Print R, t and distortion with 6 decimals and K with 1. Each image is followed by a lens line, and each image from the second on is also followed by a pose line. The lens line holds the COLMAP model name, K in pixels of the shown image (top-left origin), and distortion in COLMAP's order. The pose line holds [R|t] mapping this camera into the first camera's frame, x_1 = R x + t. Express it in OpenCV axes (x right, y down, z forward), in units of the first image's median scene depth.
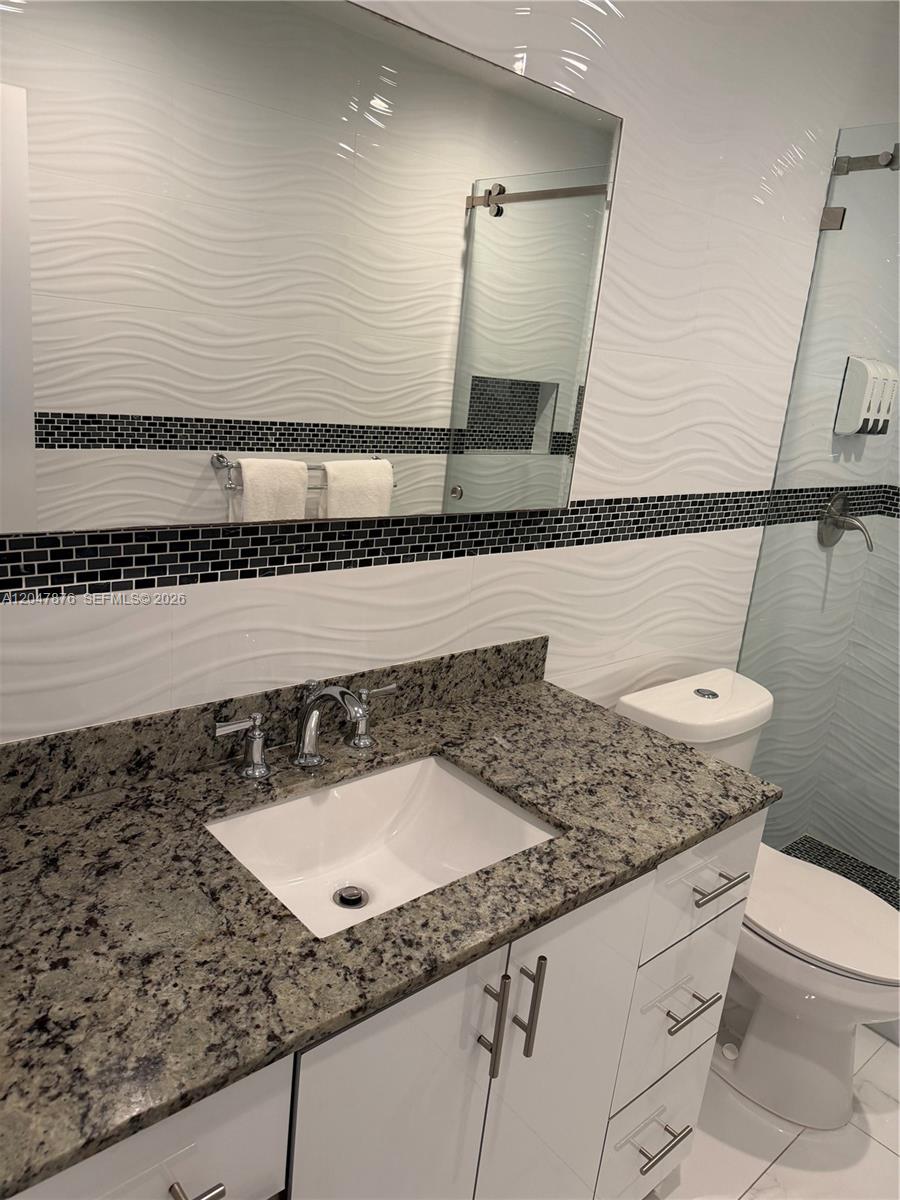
lens RADIAL K [[836.7, 0, 437.7], [0, 836.7, 600.8], [0, 0, 1]] dist [0.061150, -0.057429]
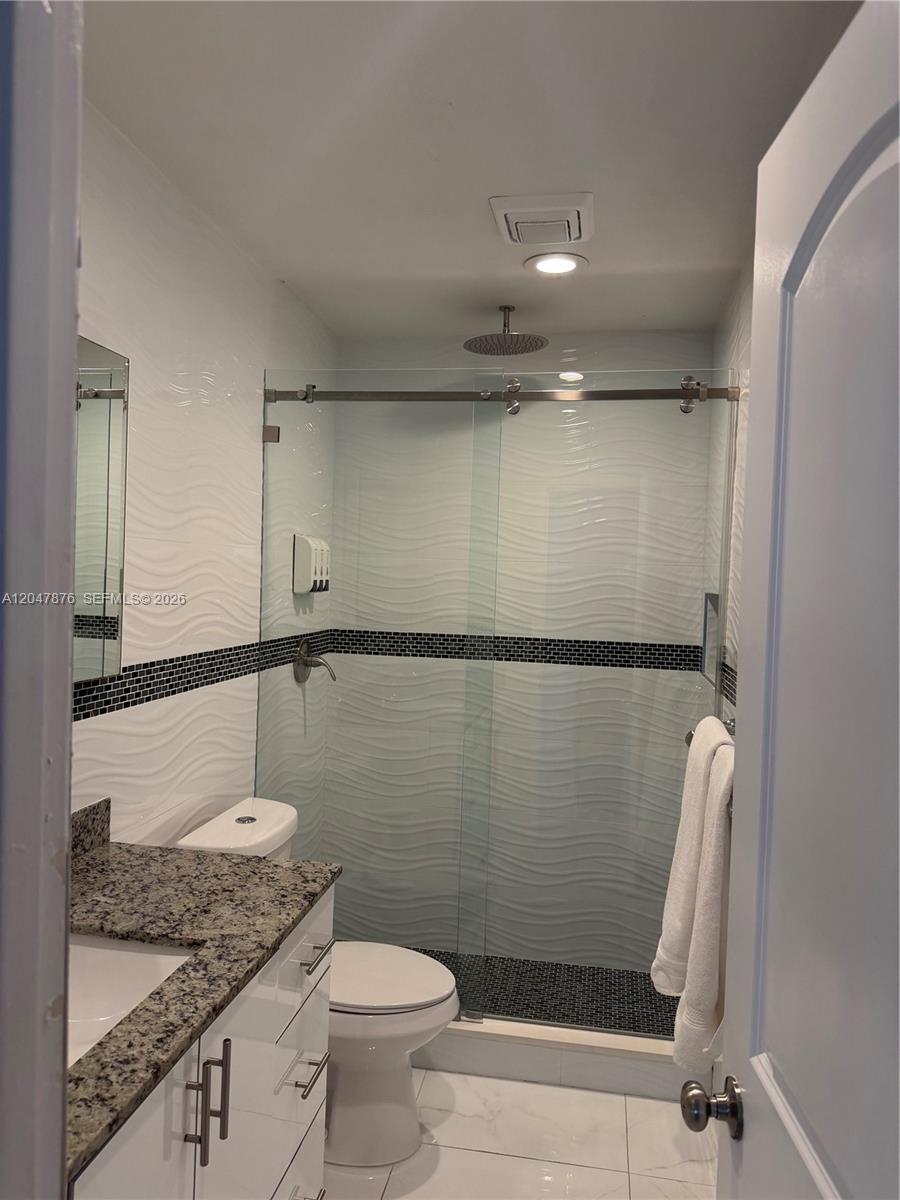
lens RADIAL K [[836.7, 0, 451.7], [0, 836.7, 598.9], [0, 0, 1]] dist [0.061150, -0.057429]
pose [[0.773053, -0.083622, 0.628806, -0.192537], [0.206154, 0.970583, -0.124372, 0.021226], [-0.599908, 0.225777, 0.767551, -0.140310]]
